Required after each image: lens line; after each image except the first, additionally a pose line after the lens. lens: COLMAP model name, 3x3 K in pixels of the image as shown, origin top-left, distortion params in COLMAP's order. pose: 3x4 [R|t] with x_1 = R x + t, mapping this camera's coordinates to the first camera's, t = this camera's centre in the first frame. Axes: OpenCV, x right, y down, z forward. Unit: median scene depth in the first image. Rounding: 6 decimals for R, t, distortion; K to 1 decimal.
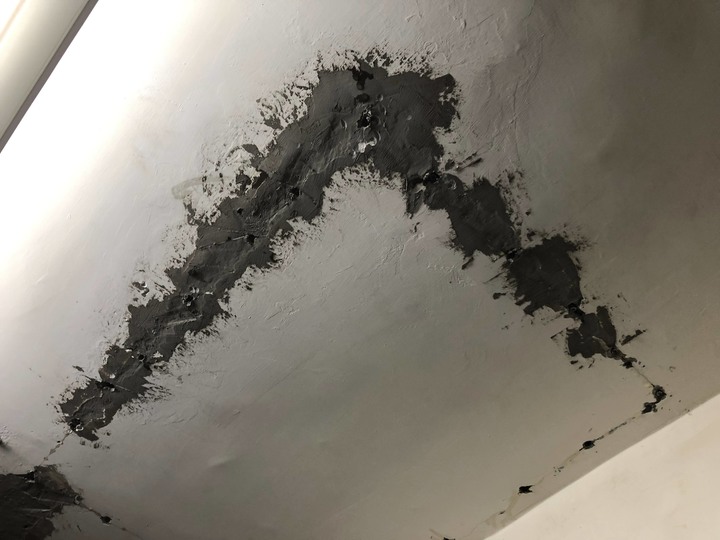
lens RADIAL K [[599.4, 0, 365.1], [0, 599.4, 273.8], [0, 0, 1]] dist [0.027586, -0.026668]
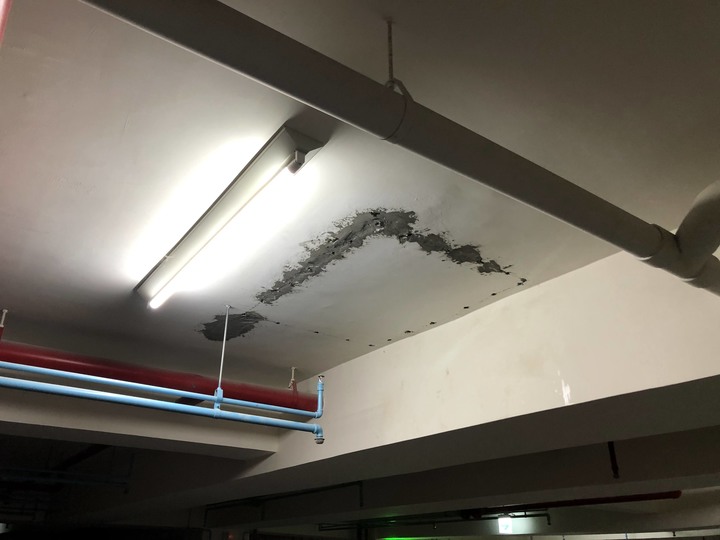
lens RADIAL K [[599.4, 0, 361.0], [0, 599.4, 265.3], [0, 0, 1]] dist [0.027586, -0.026668]
pose [[0.993617, -0.054478, -0.098779, 0.138879], [0.100147, 0.829036, 0.550155, -1.263608], [0.051920, -0.556536, 0.829200, -0.922153]]
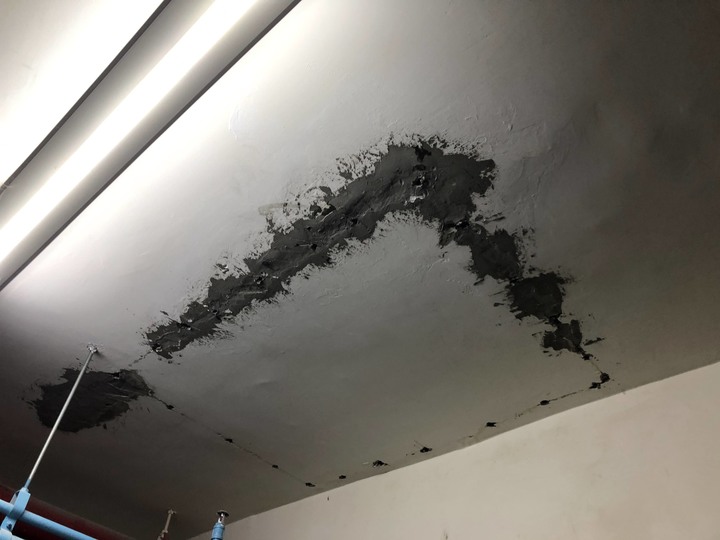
lens RADIAL K [[599.4, 0, 357.7], [0, 599.4, 269.9], [0, 0, 1]] dist [0.027586, -0.026668]
pose [[0.993090, 0.114163, 0.027198, -0.126323], [-0.117309, 0.958930, 0.258248, -0.347155], [0.003401, -0.259655, 0.965696, -0.238501]]
